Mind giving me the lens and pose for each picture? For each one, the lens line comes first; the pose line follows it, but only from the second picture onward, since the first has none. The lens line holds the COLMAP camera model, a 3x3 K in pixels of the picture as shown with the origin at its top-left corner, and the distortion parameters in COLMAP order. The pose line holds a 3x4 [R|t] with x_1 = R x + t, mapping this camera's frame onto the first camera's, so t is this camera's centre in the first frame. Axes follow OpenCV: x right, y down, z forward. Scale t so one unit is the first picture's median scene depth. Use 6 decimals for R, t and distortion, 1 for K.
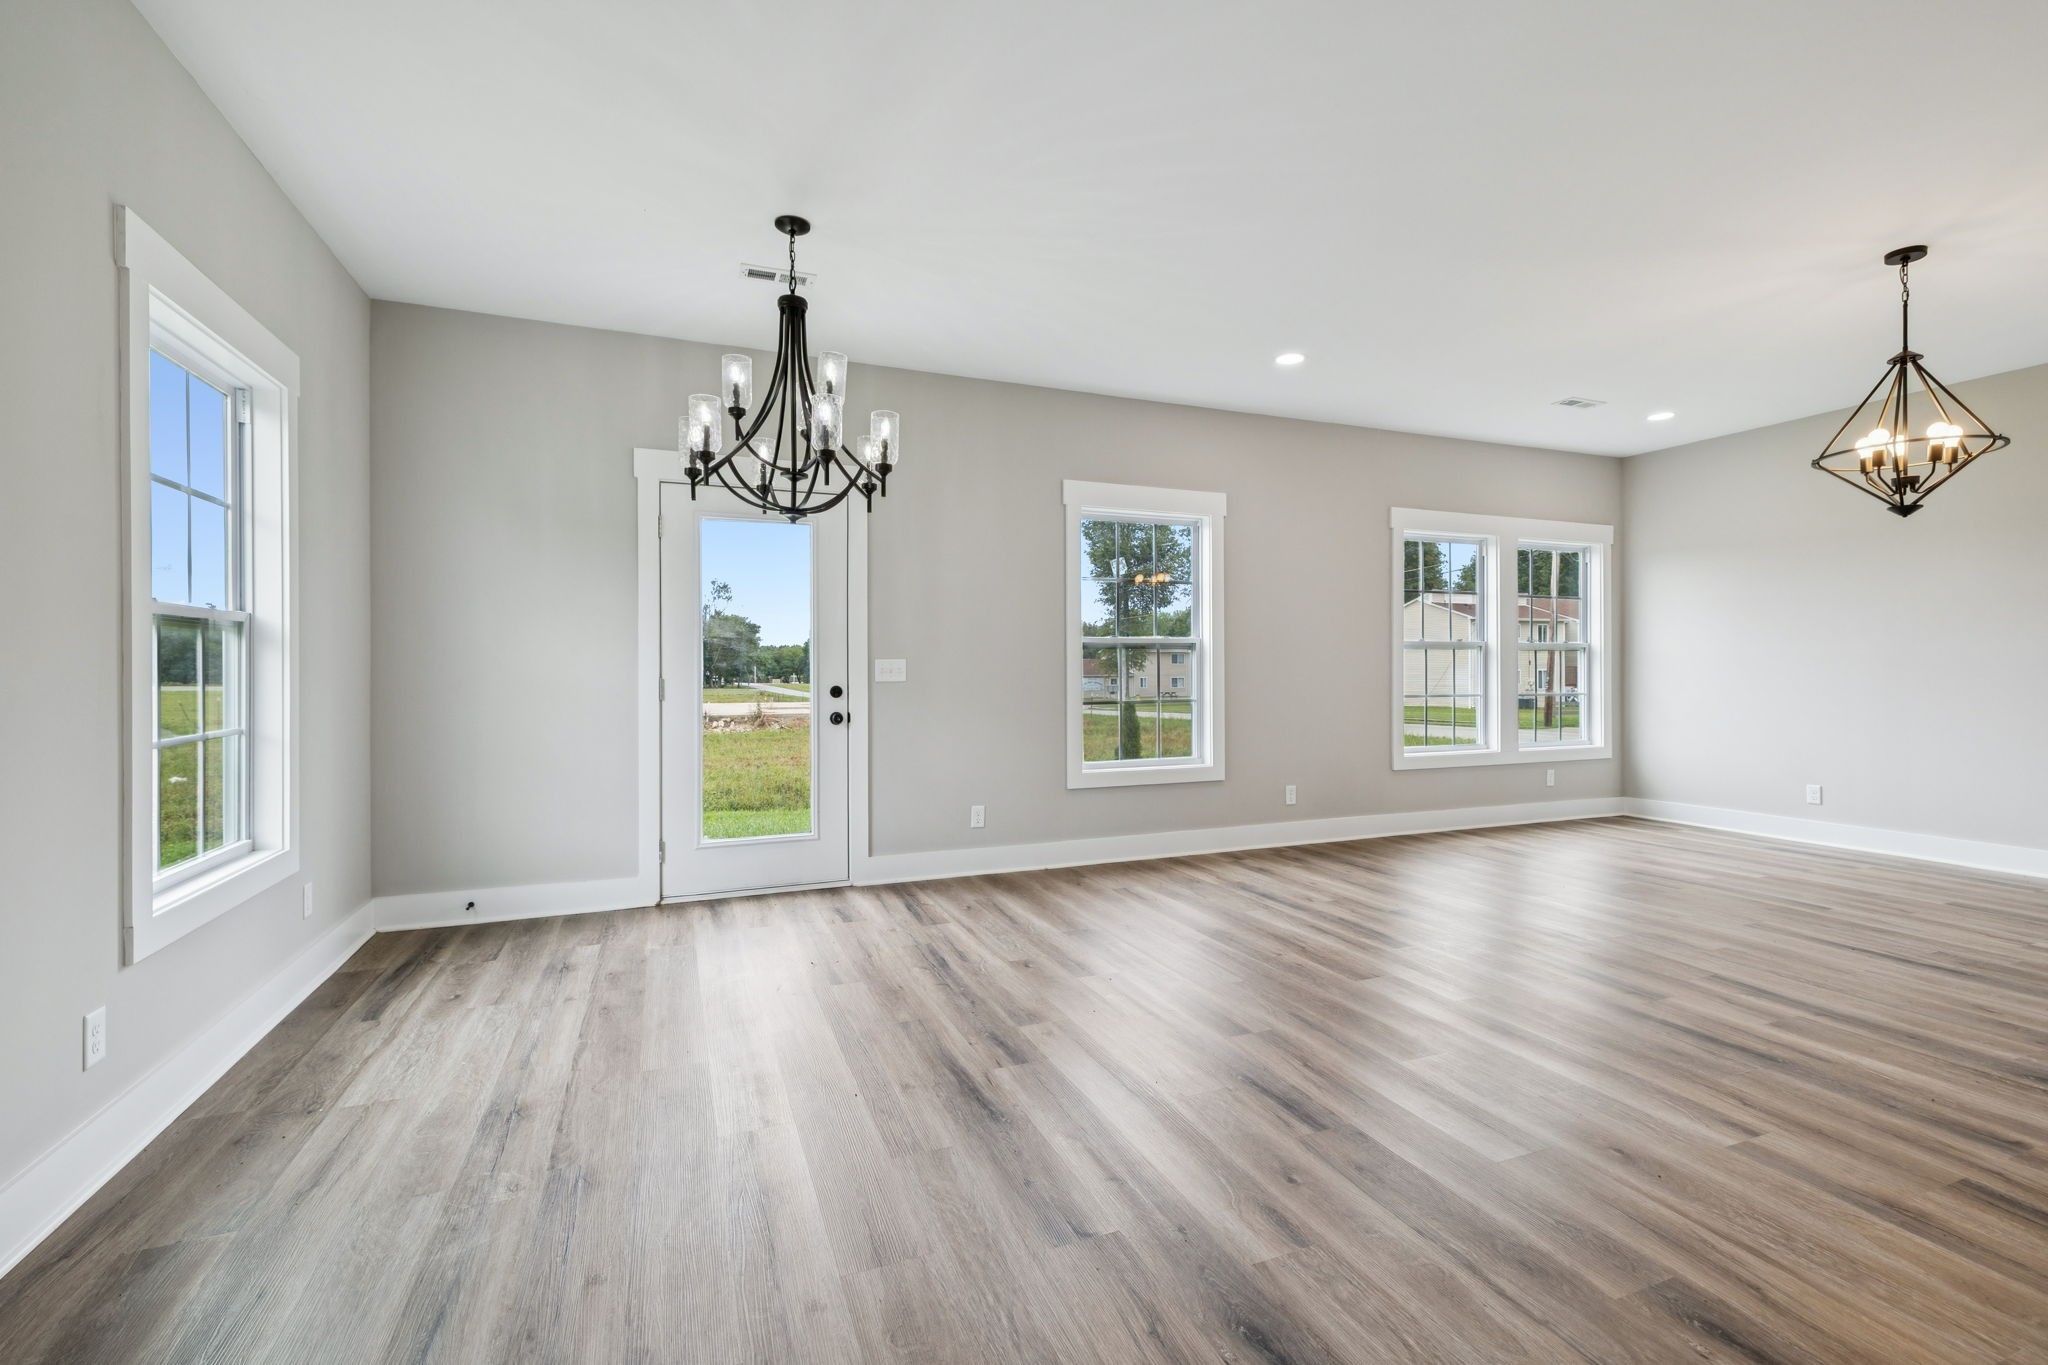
lens RADIAL K [[898.9, 0, 1023.9], [0, 898.9, 670.0], [0, 0, 1]] dist [-0.001896, 0.000060]
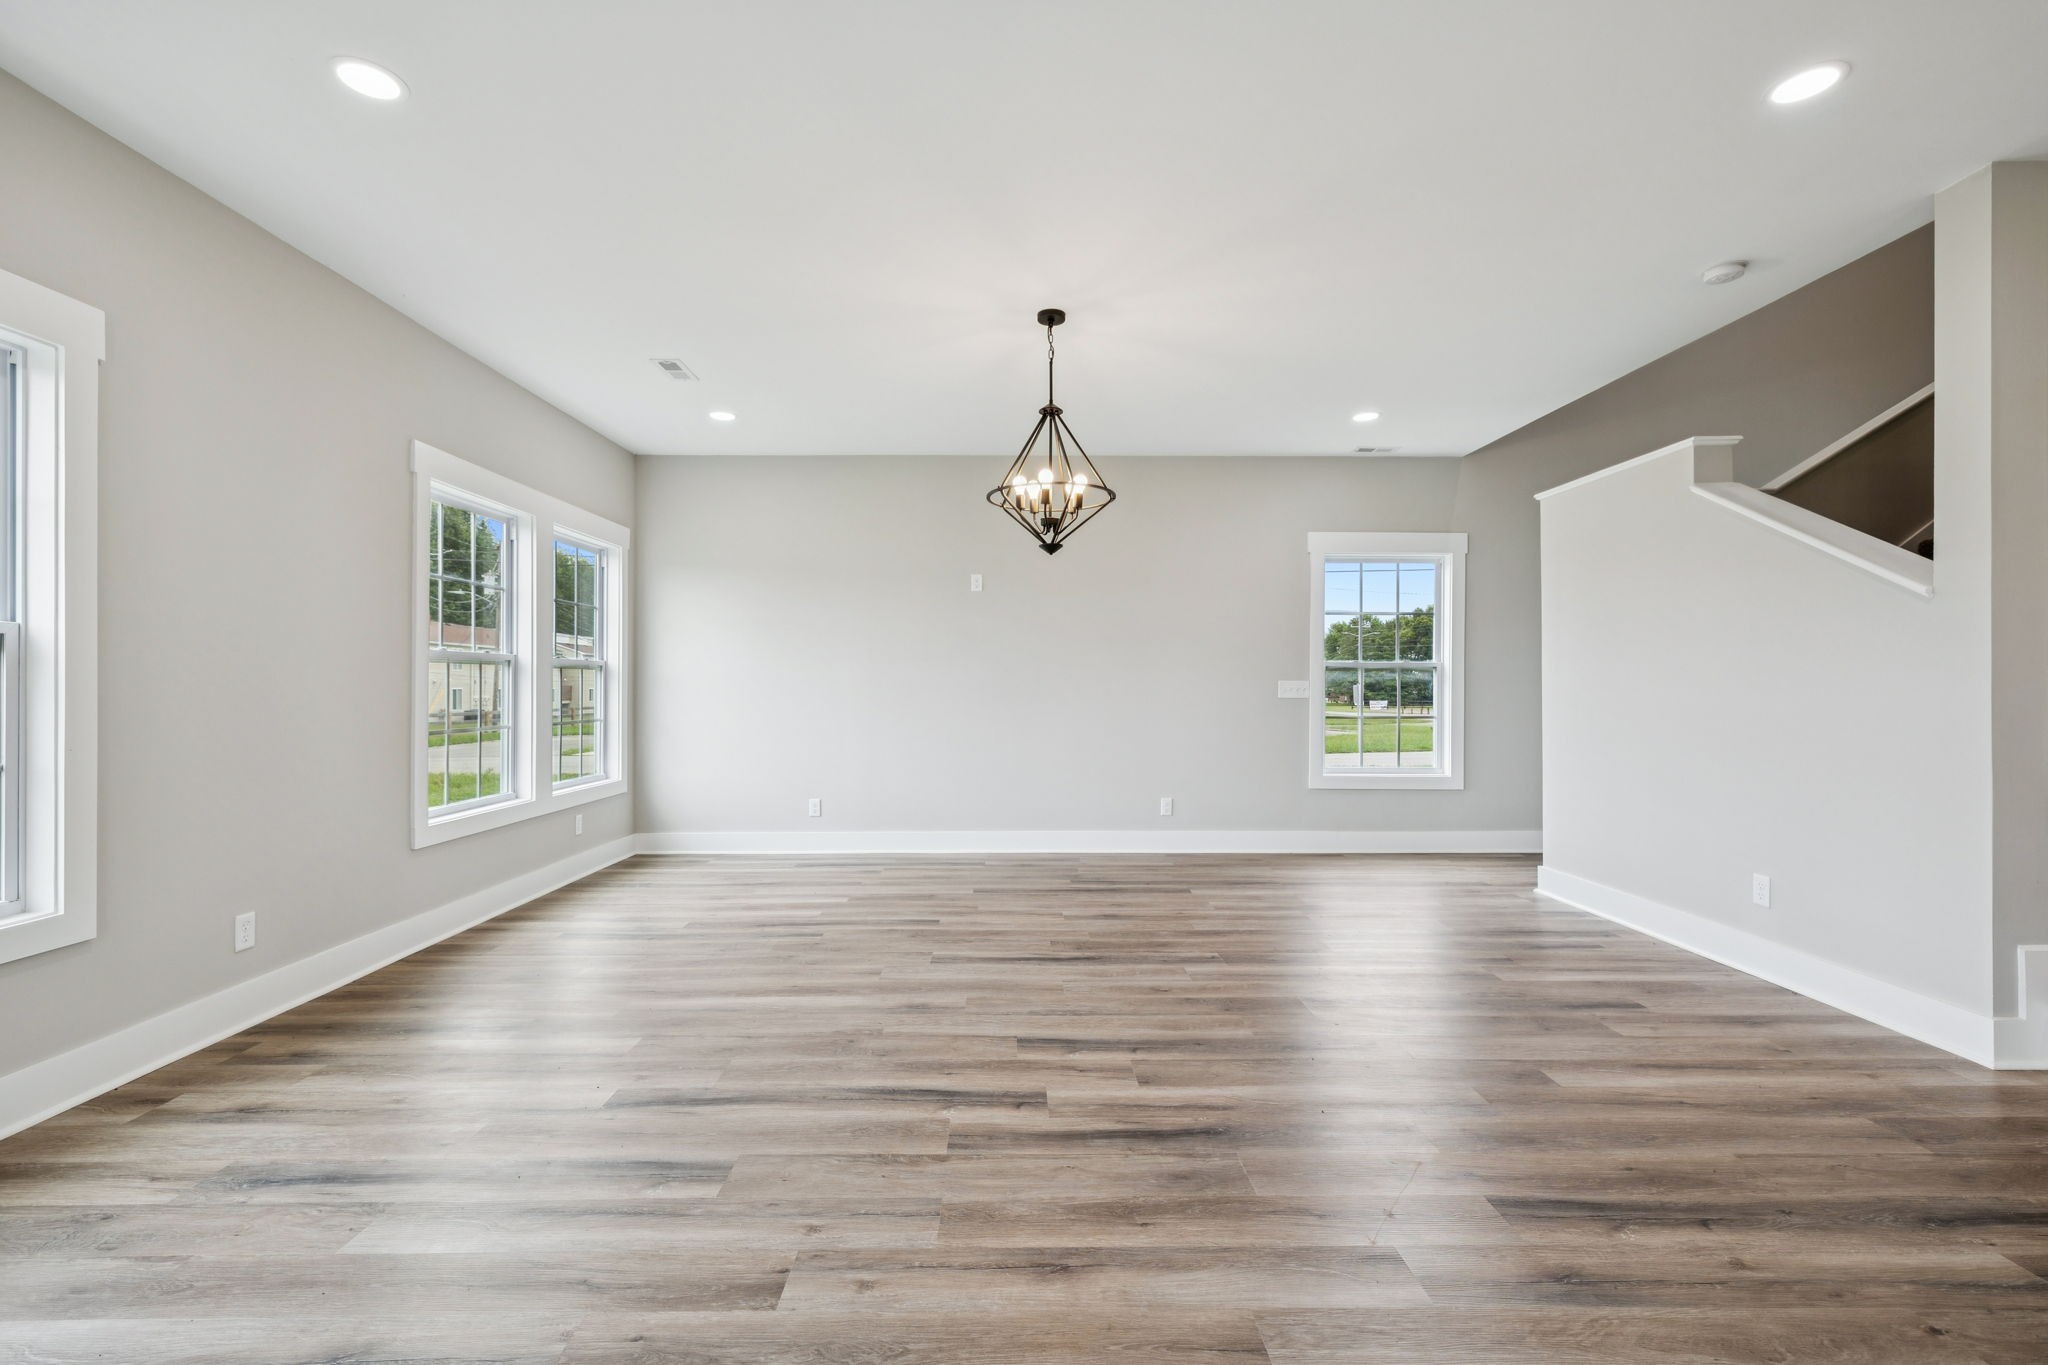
lens RADIAL K [[893.3, 0, 1016.6], [0, 893.3, 682.8], [0, 0, 1]] dist [0.002767, 0.000776]
pose [[0.360920, 0.006324, 0.932575, -0.044272], [0.000142, 0.999977, -0.006836, -0.004974], [-0.932597, 0.002599, 0.360911, 0.530318]]
